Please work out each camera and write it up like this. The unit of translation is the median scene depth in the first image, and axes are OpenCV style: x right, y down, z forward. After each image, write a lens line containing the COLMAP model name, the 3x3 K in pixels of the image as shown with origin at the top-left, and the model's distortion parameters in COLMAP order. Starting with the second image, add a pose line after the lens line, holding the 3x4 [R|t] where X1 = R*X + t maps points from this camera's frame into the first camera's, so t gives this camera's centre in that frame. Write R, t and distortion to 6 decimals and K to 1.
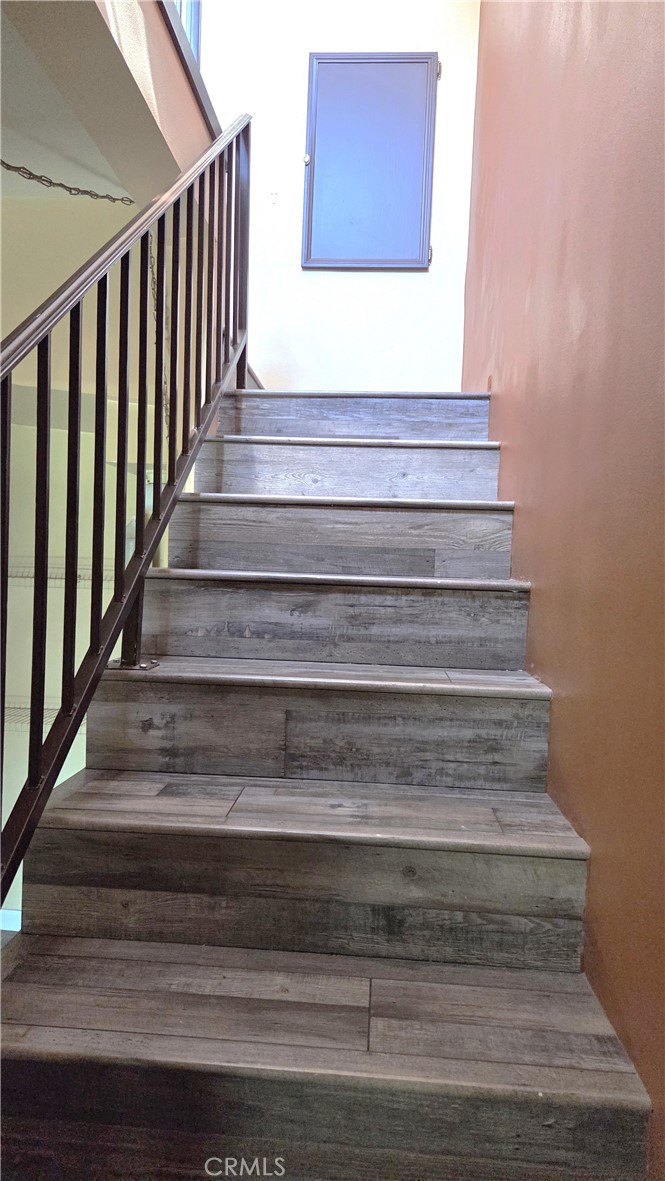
lens RADIAL K [[787.0, 0, 332.2], [0, 787.0, 588.2], [0, 0, 1]] dist [0.044496, -0.001276]
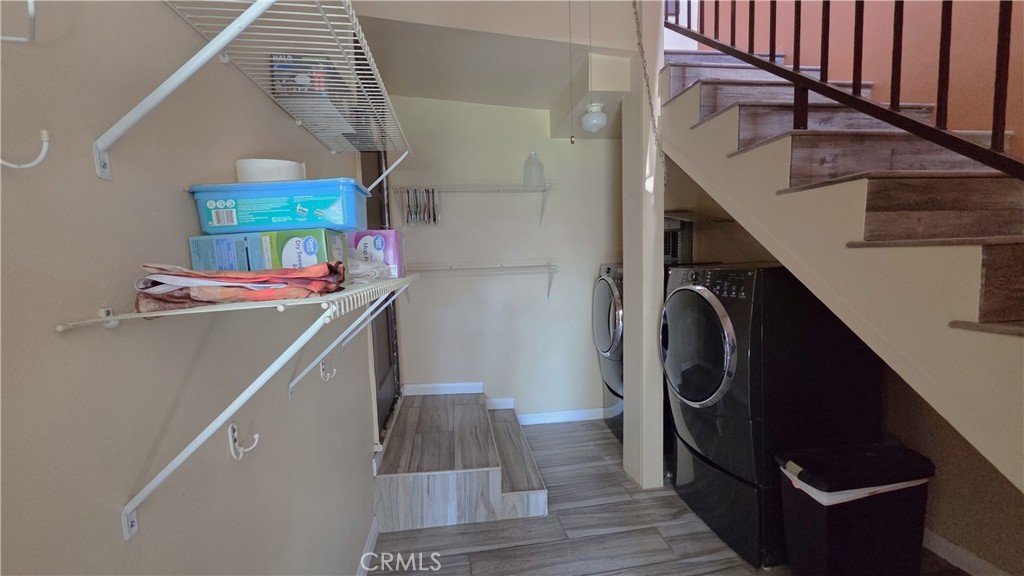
lens RADIAL K [[419.6, 0, 514.0], [0, 419.6, 292.9], [0, 0, 1]] dist [-0.000972, -0.000457]
pose [[0.976654, -0.081938, 0.198576, -1.128991], [0.072128, 0.995813, 0.056153, 0.367070], [-0.202346, -0.040519, 0.978476, 0.203158]]
